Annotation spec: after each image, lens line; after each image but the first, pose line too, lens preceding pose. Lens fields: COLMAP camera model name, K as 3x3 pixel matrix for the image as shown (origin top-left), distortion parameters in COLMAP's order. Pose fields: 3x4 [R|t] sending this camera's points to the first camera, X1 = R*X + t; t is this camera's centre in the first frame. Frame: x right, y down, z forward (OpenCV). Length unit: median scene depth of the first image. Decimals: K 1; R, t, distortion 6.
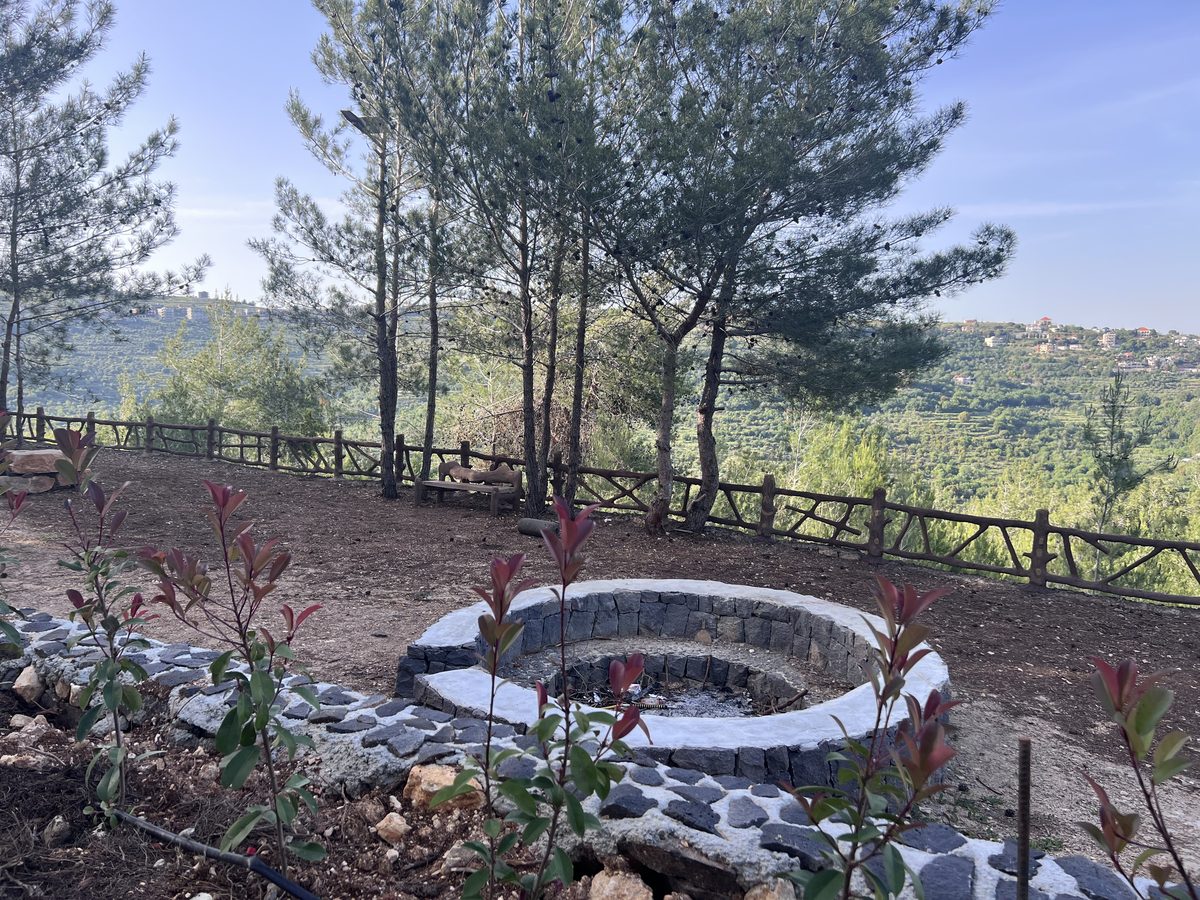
lens RADIAL K [[906.7, 0, 601.3], [0, 906.7, 457.2], [0, 0, 1]] dist [0.076805, -0.097859]
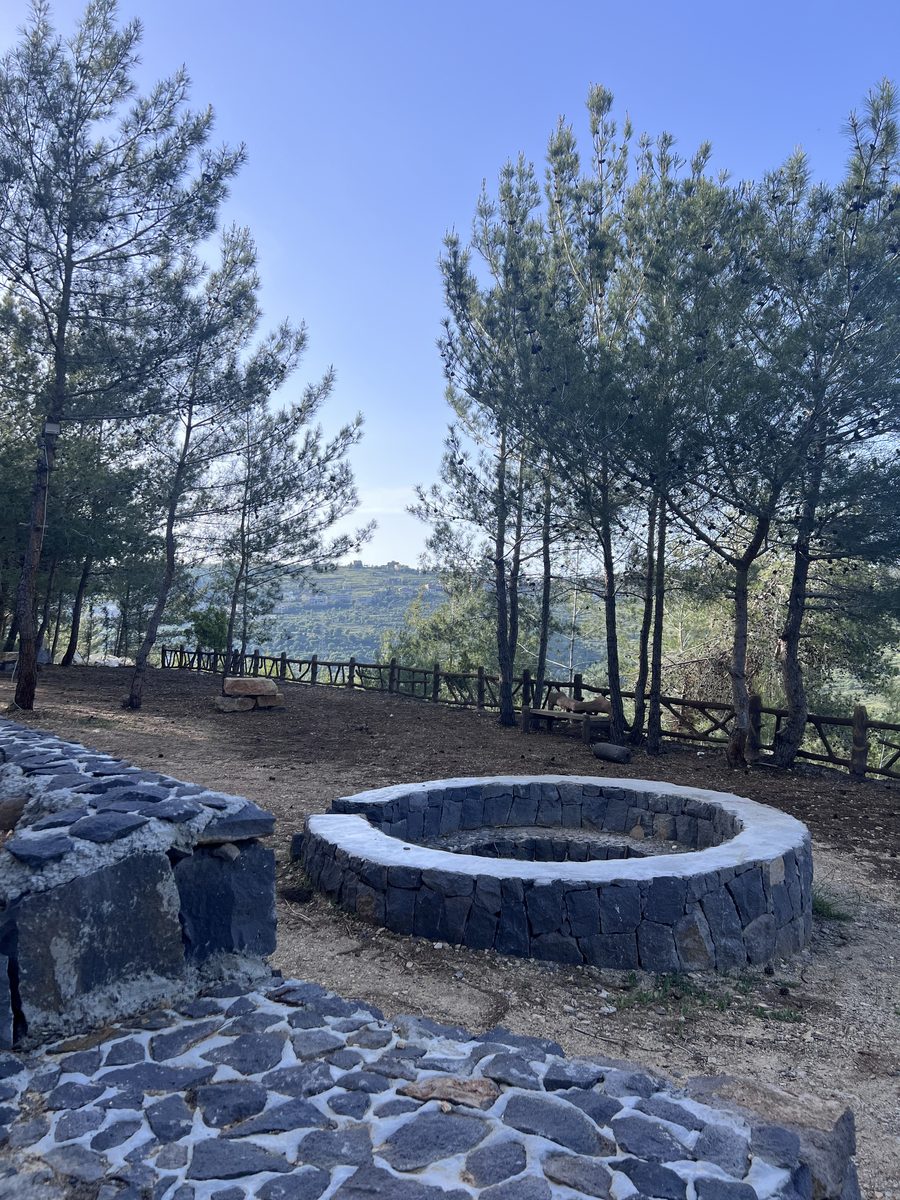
lens RADIAL K [[906.7, 0, 443.7], [0, 906.7, 601.2], [0, 0, 1]] dist [0.076805, -0.097859]
pose [[0.901825, -0.026999, -0.431257, 0.186283], [-0.030283, 0.991643, -0.125408, 0.038707], [0.431039, 0.126156, 0.893471, -0.020086]]
